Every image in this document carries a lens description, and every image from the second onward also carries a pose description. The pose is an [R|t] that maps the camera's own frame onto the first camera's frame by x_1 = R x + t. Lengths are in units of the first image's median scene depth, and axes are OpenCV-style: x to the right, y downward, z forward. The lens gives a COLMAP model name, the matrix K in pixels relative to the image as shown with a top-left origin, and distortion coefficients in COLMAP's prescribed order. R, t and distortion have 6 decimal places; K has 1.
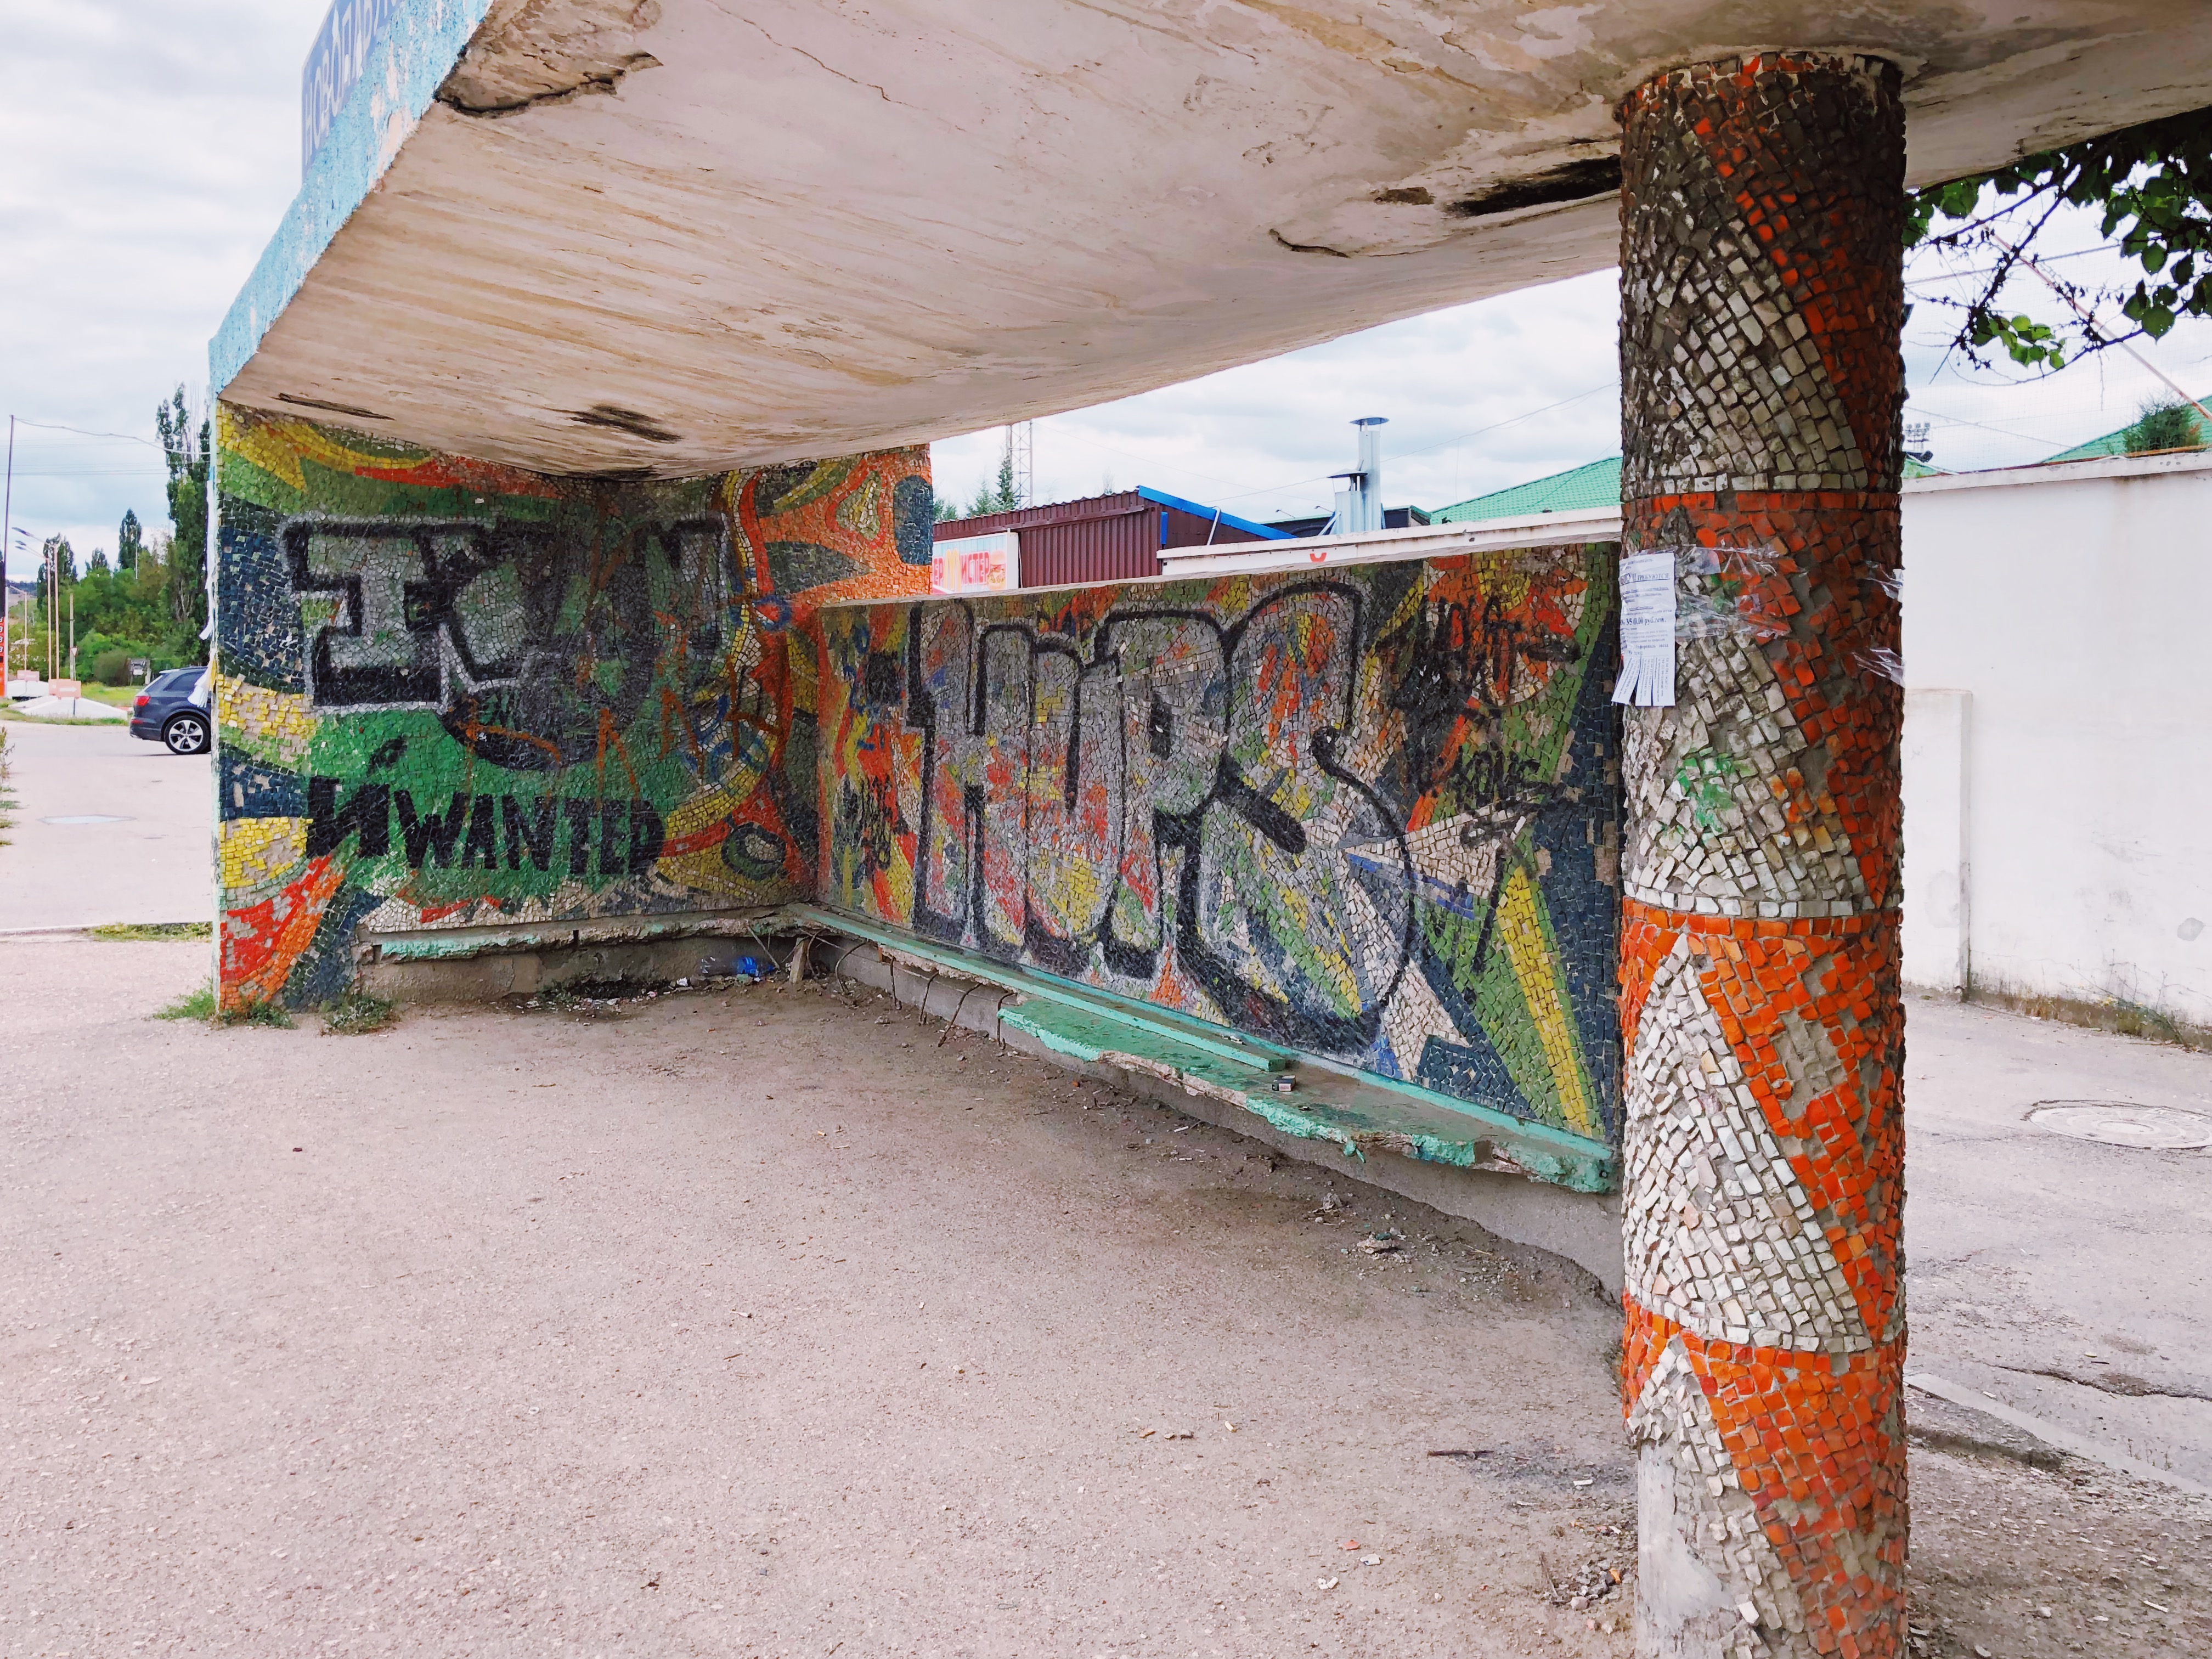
lens RADIAL K [[1861.7, 0, 1101.9], [0, 1861.7, 638.3], [0, 0, 1]] dist [0.066329, -0.058269]
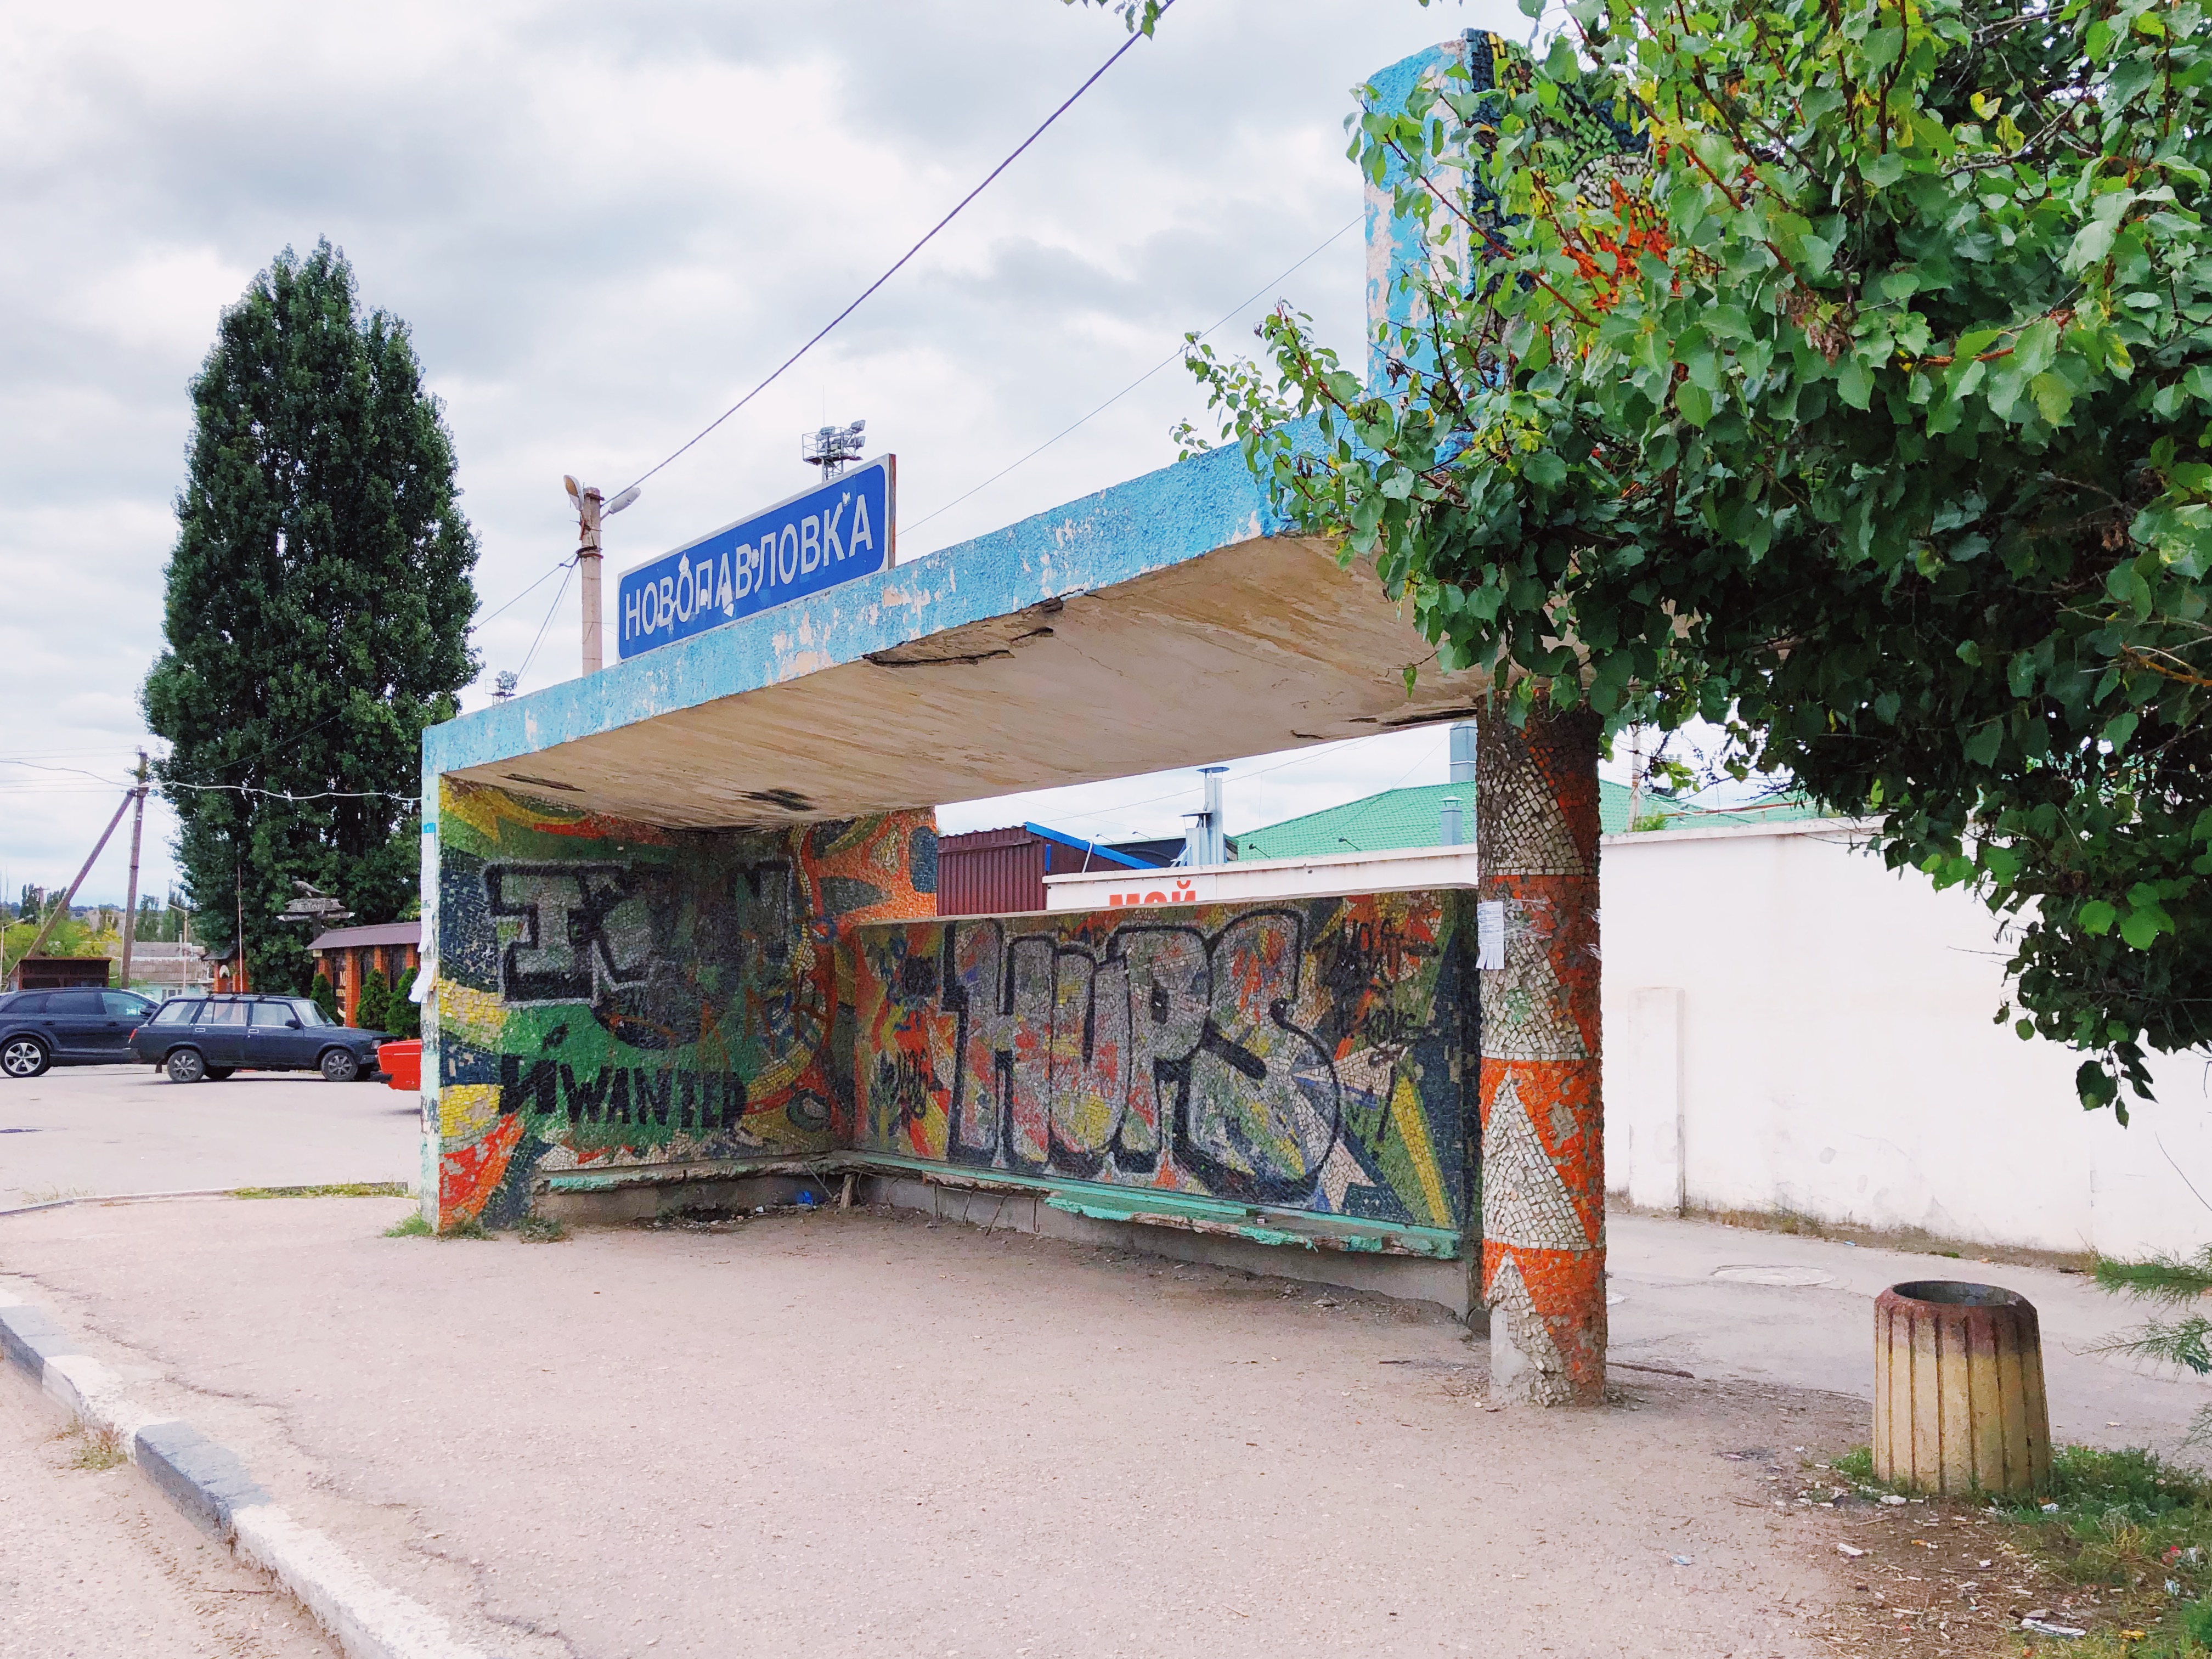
lens RADIAL K [[1861.7, 0, 1144.8], [0, 1861.7, 844.5], [0, 0, 1]] dist [0.066329, -0.058269]
pose [[0.991007, 0.001518, 0.133801, -0.186254], [0.006282, 0.998305, -0.057855, 0.005684], [-0.133662, 0.058176, 0.989318, -0.517692]]
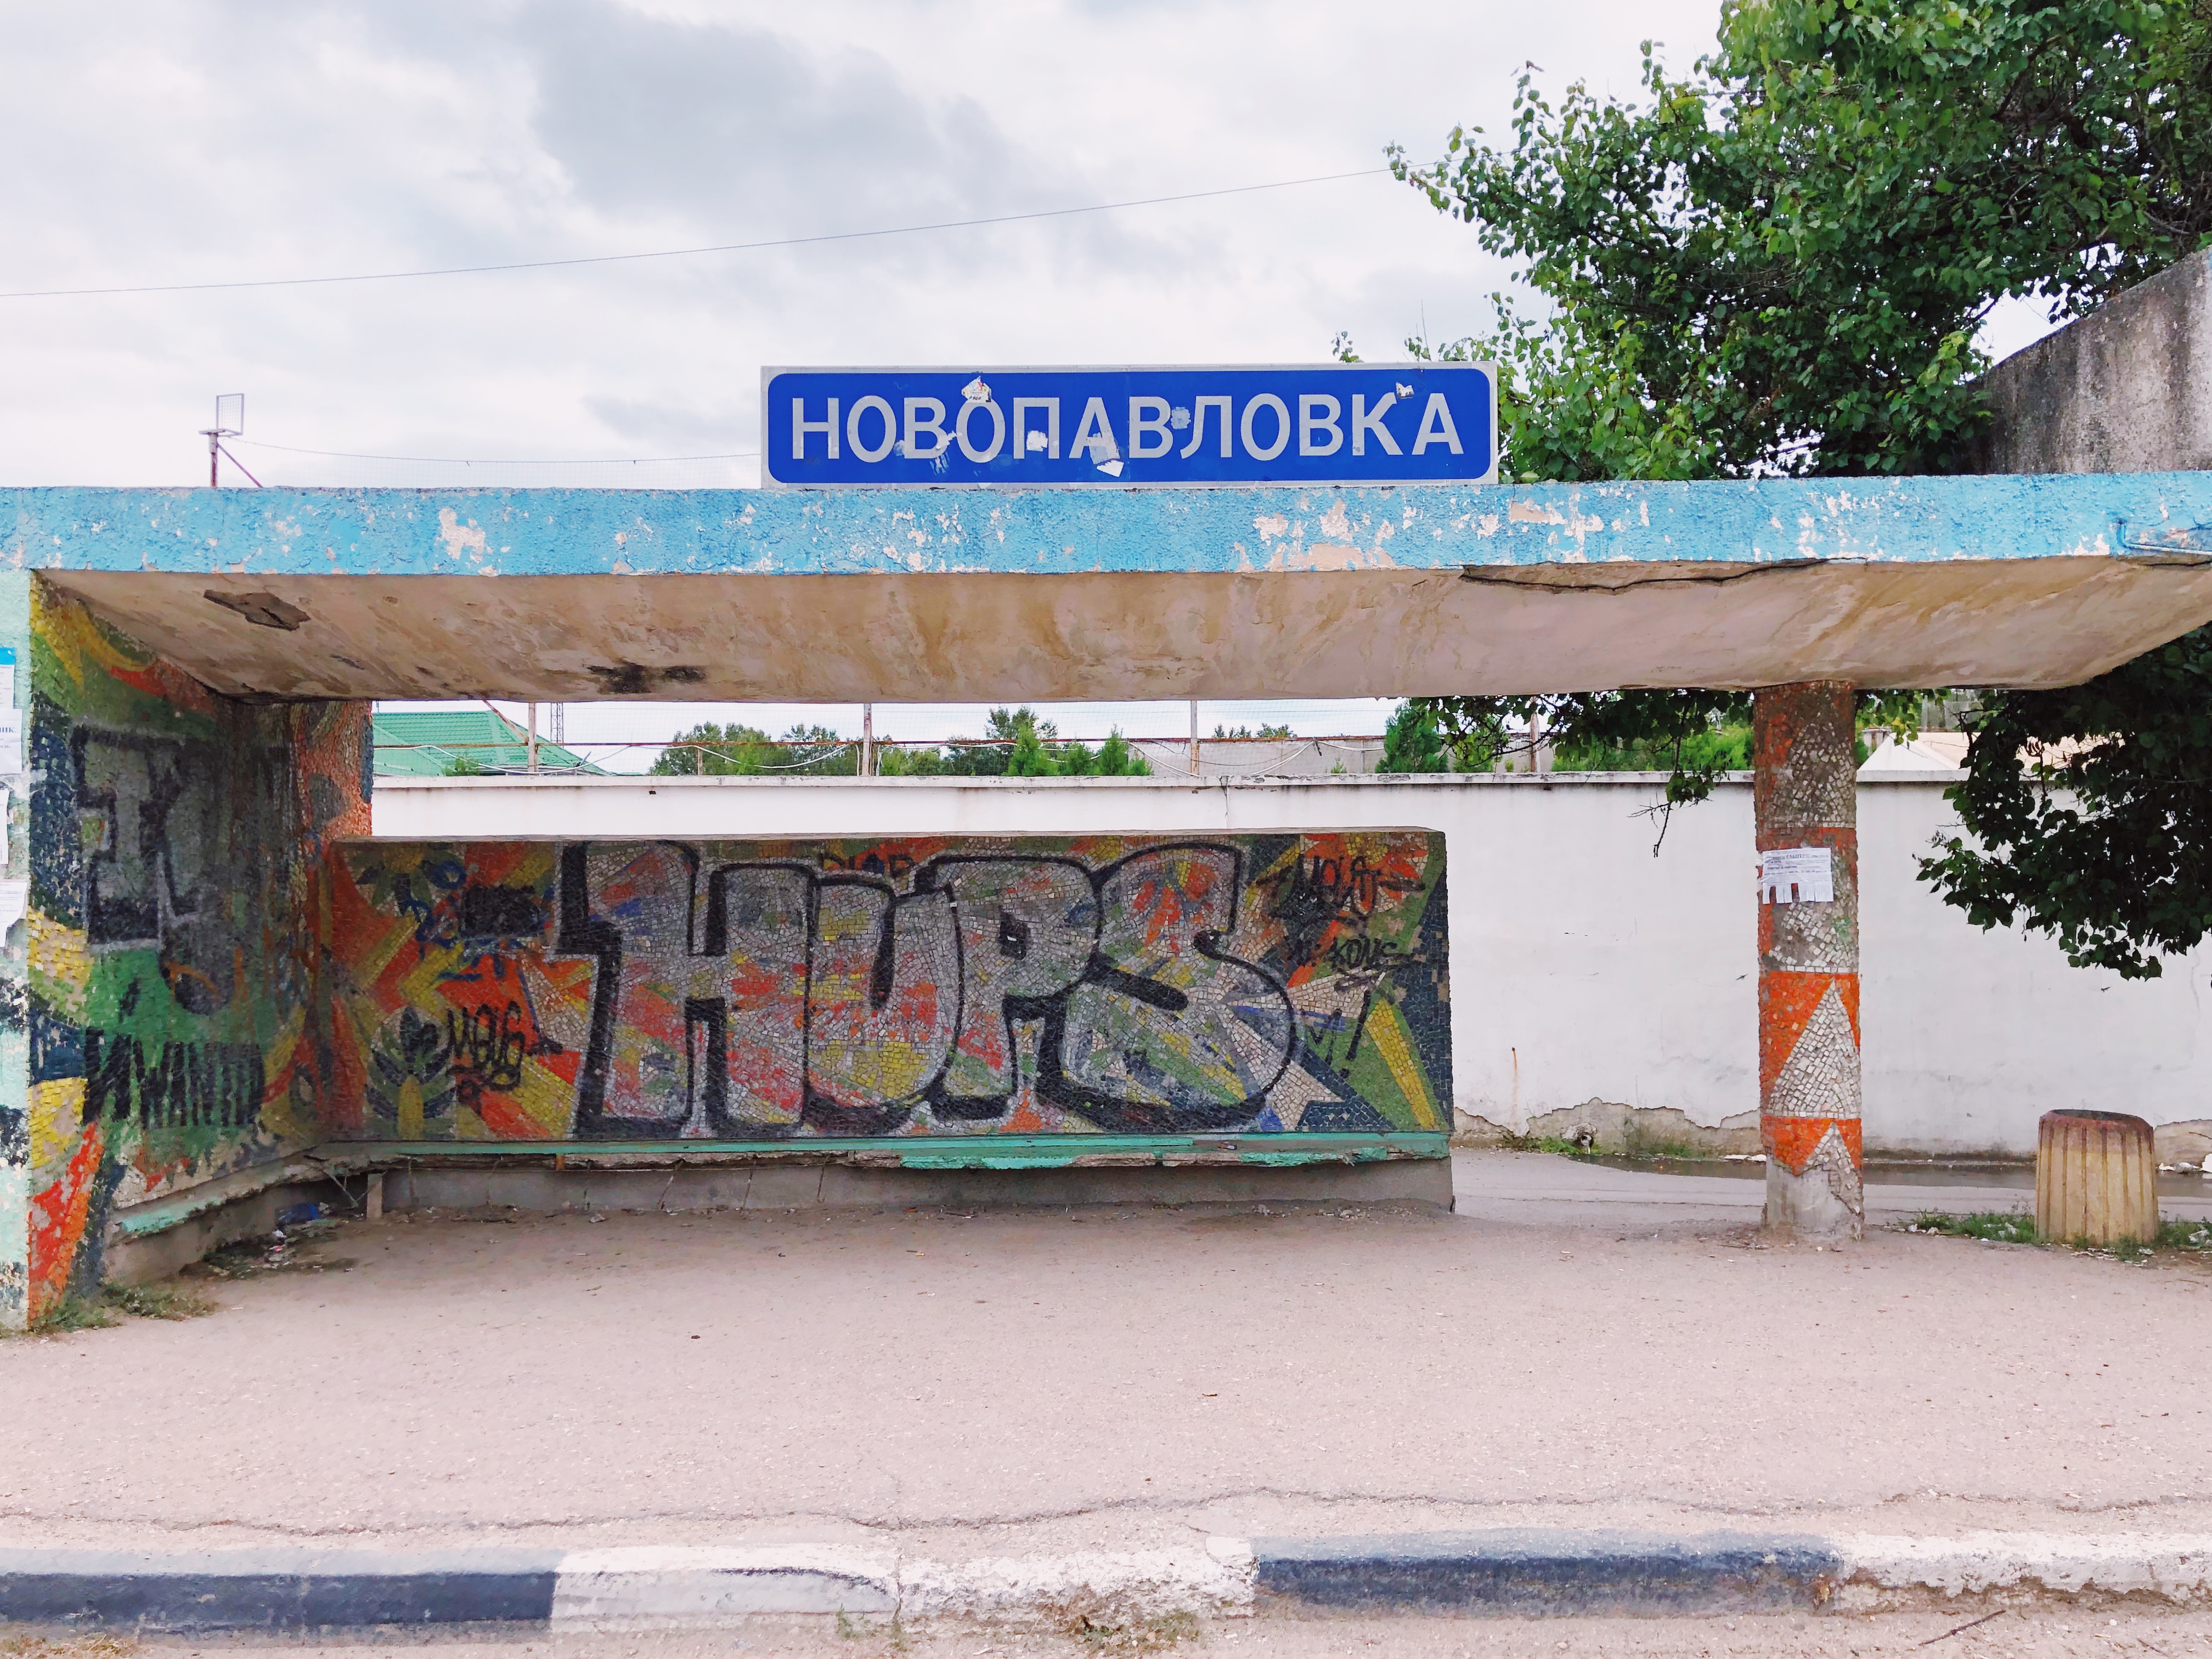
lens RADIAL K [[1861.7, 0, 1072.2], [0, 1861.7, 822.1], [0, 0, 1]] dist [0.066329, -0.058269]
pose [[0.503221, 0.038053, 0.863319, -1.204193], [-0.005375, 0.999148, -0.040908, 0.017105], [-0.864141, 0.015945, 0.502997, 0.243308]]
